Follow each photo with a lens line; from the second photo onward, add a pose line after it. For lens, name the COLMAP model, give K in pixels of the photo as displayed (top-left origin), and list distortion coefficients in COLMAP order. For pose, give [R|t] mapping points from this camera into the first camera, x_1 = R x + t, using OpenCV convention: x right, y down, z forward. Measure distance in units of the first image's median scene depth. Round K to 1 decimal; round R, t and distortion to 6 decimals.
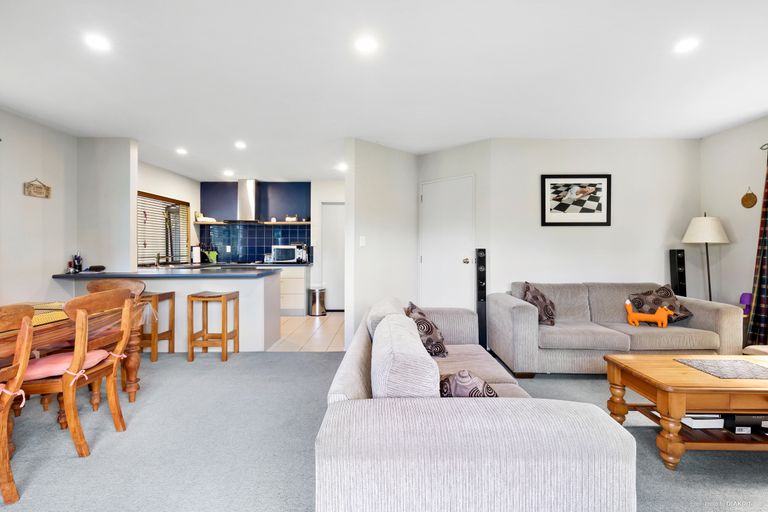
lens RADIAL K [[349.6, 0, 381.8], [0, 349.6, 251.5], [0, 0, 1]] dist [0.002299, 0.000153]
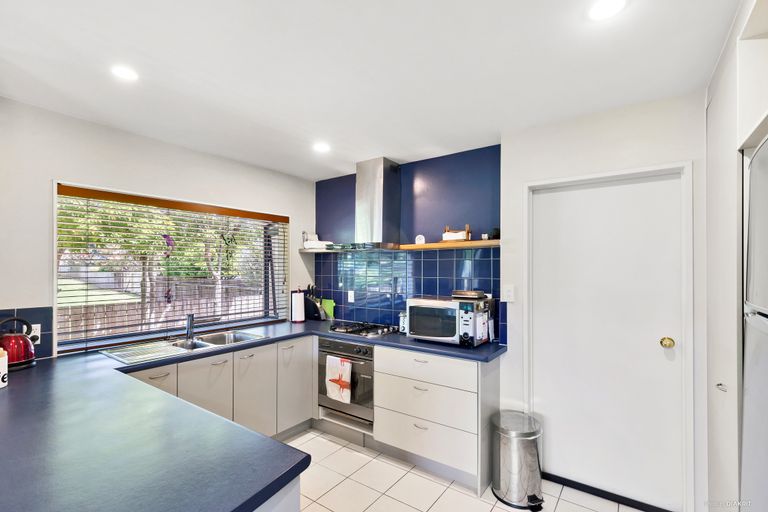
lens RADIAL K [[349.6, 0, 382.4], [0, 349.6, 264.0], [0, 0, 1]] dist [0.002299, 0.000153]
pose [[0.816621, -0.007833, -0.577121, -0.082984], [-0.010263, 0.999553, -0.028088, -0.044354], [0.577083, 0.028860, 0.816175, 0.592619]]
